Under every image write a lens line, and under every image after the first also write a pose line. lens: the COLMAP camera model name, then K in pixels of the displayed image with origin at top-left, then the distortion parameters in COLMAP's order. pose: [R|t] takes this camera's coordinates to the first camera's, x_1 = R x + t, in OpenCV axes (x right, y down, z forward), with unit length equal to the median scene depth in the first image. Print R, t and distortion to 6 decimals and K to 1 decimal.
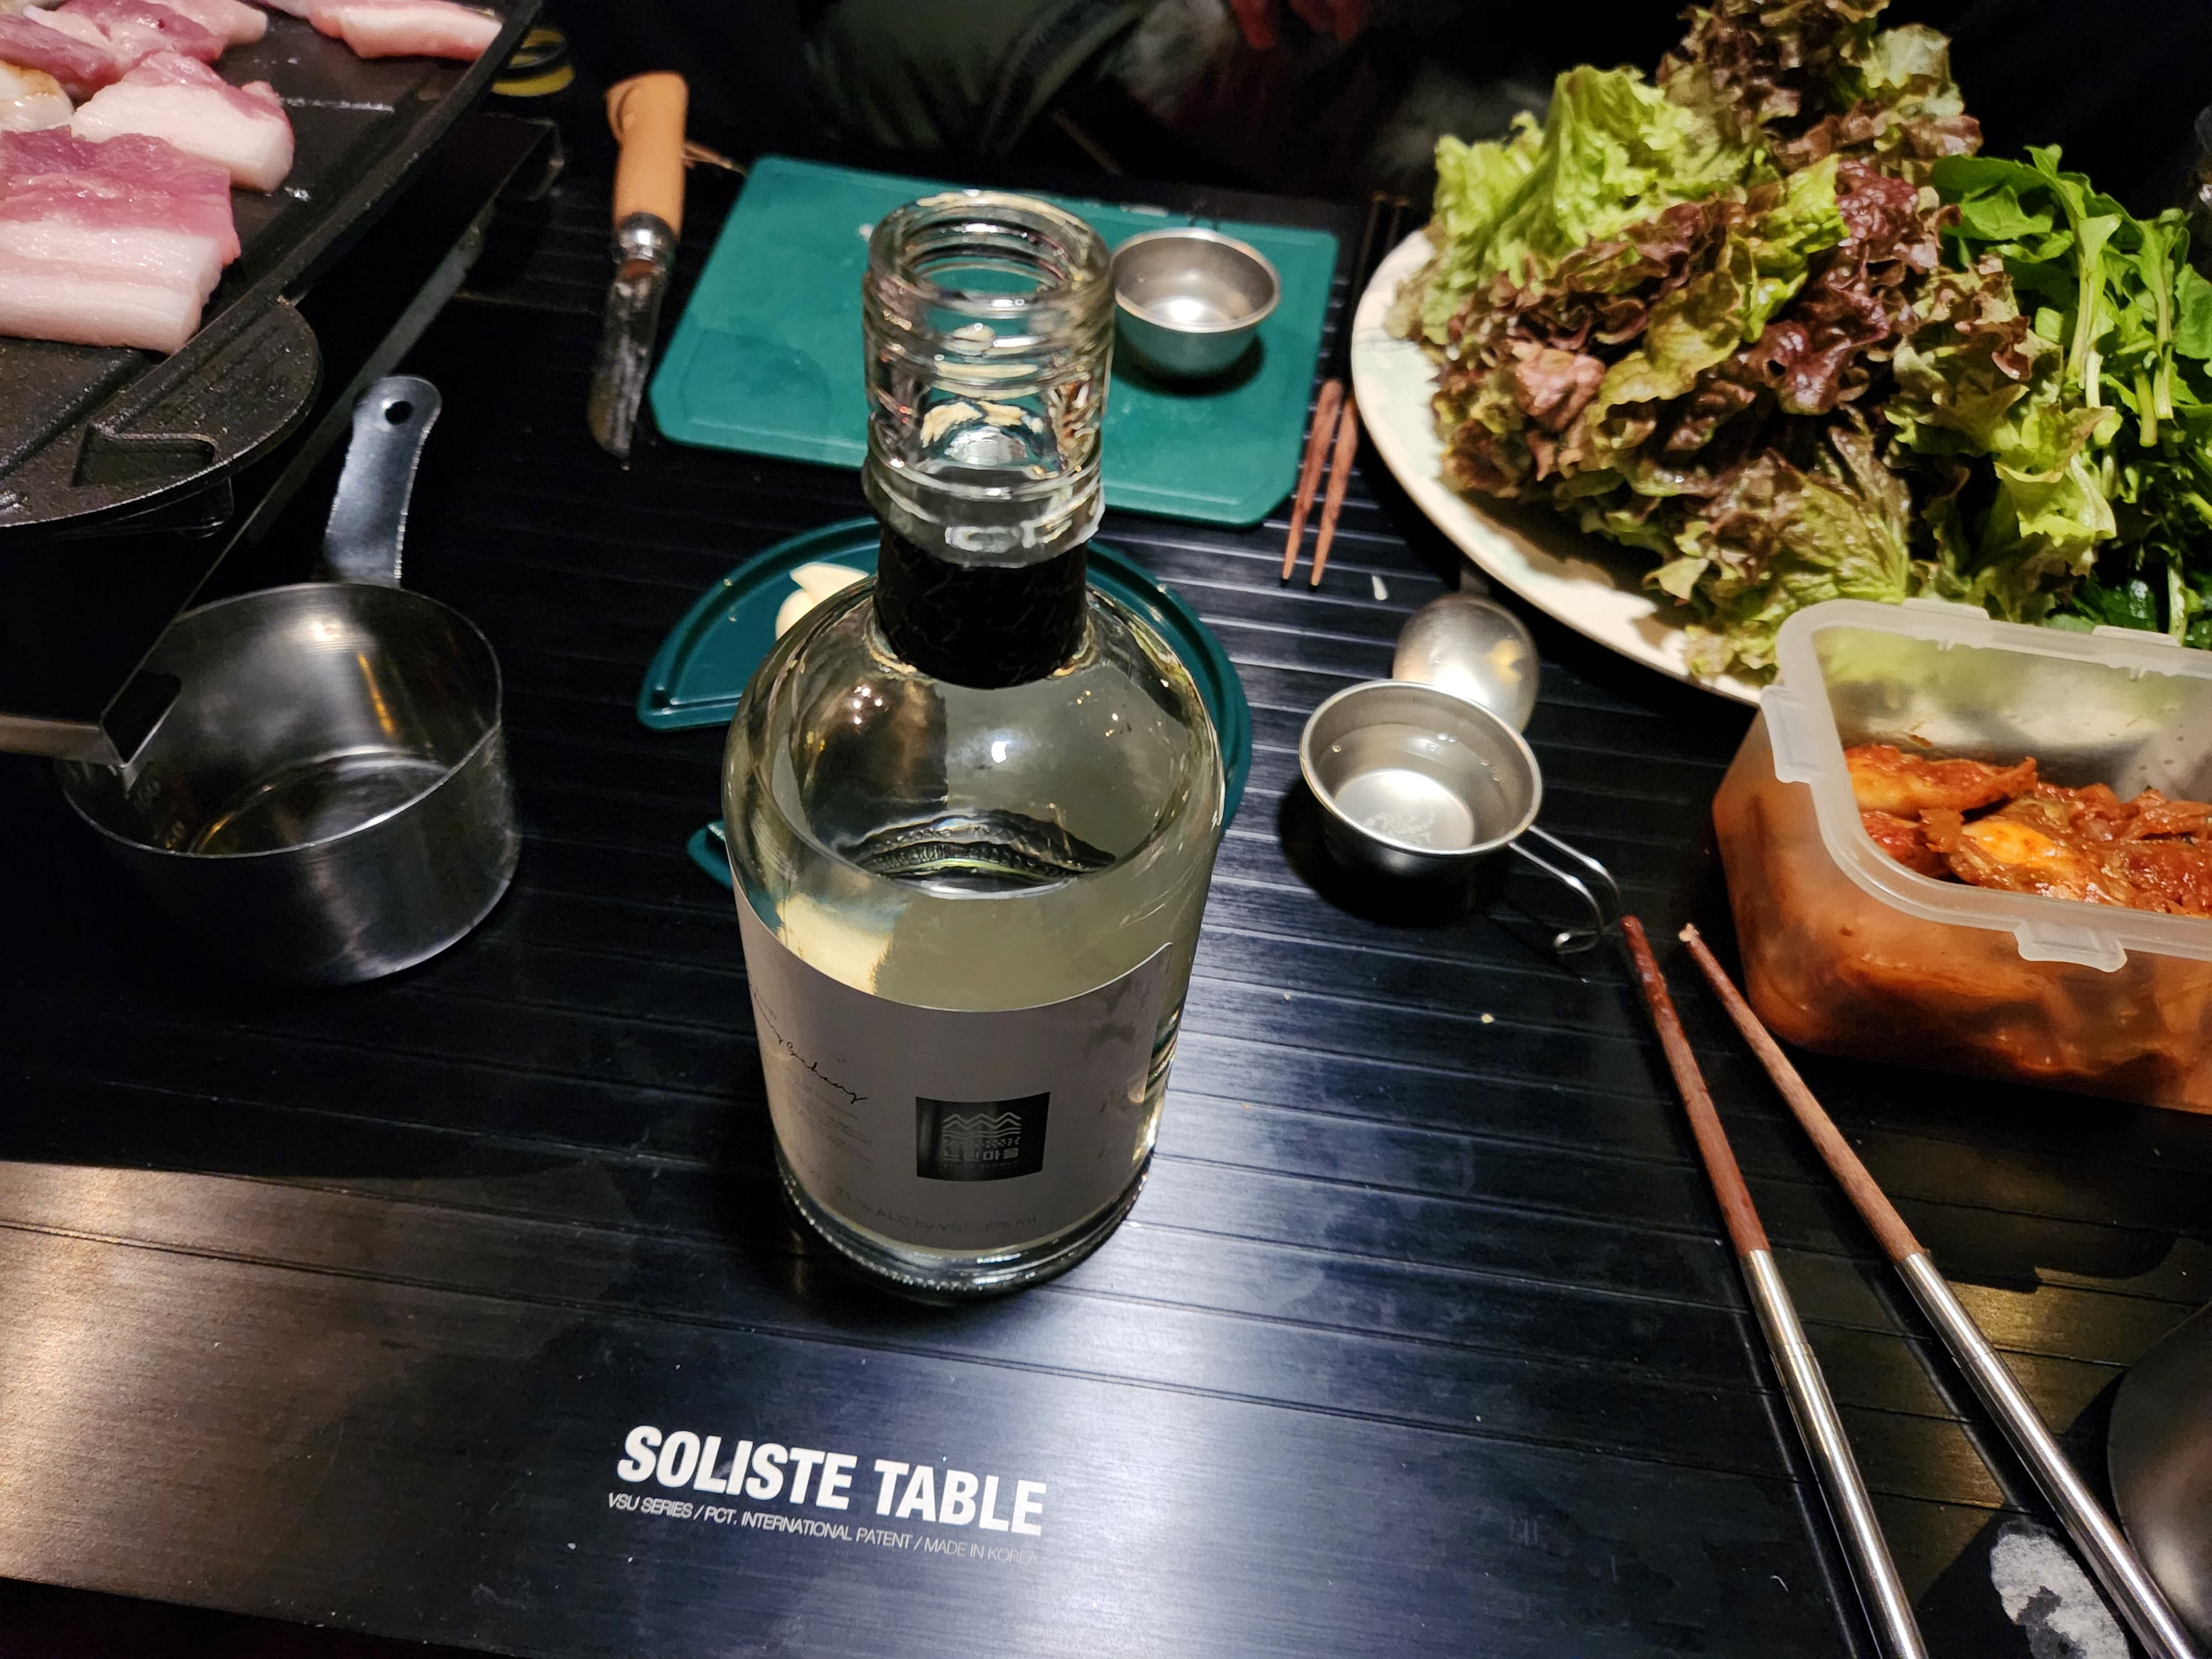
lens RADIAL K [[1412.6, 0, 1106.0], [0, 1412.6, 829.5], [0, 0, 1]] dist [0.020522, -0.052627]
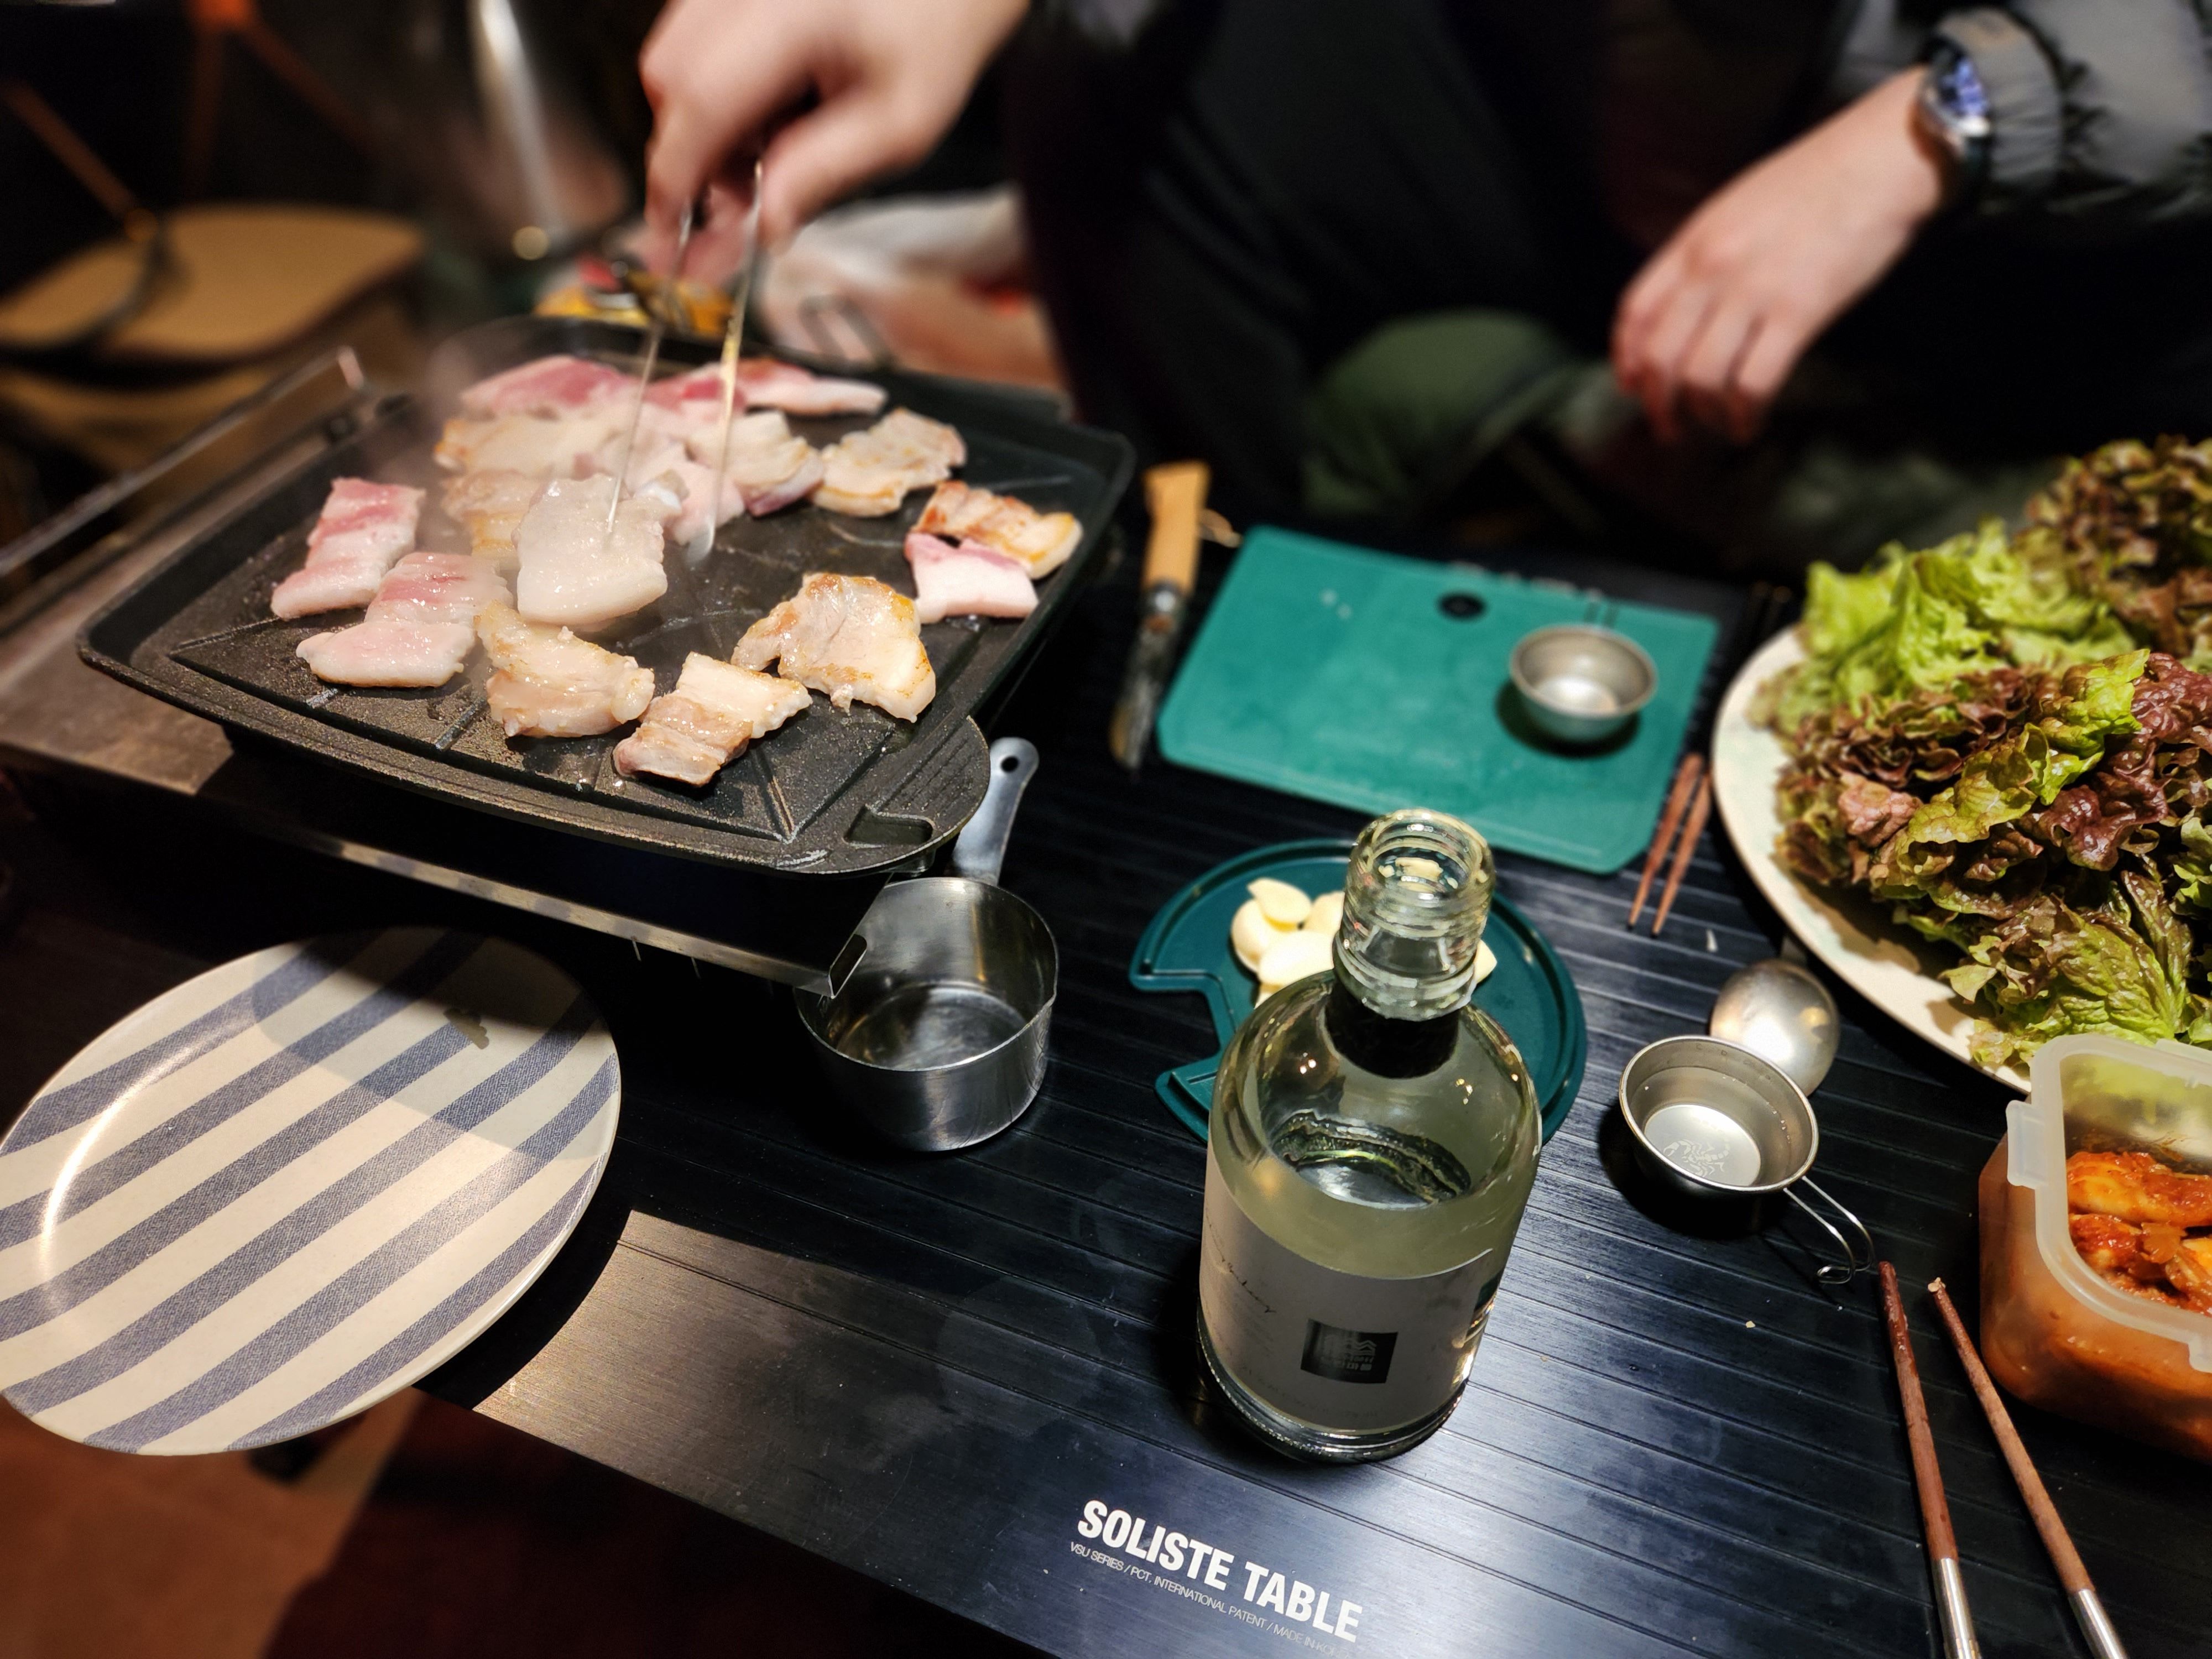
lens RADIAL K [[1593.2, 0, 1106.0], [0, 1593.2, 750.5], [0, 0, 1]] dist [0.058709, -0.076286]
pose [[0.965404, 0.115264, -0.233900, -0.009074], [-0.136795, 0.987527, -0.077965, -0.174445], [0.221996, 0.107264, 0.969130, -0.553618]]
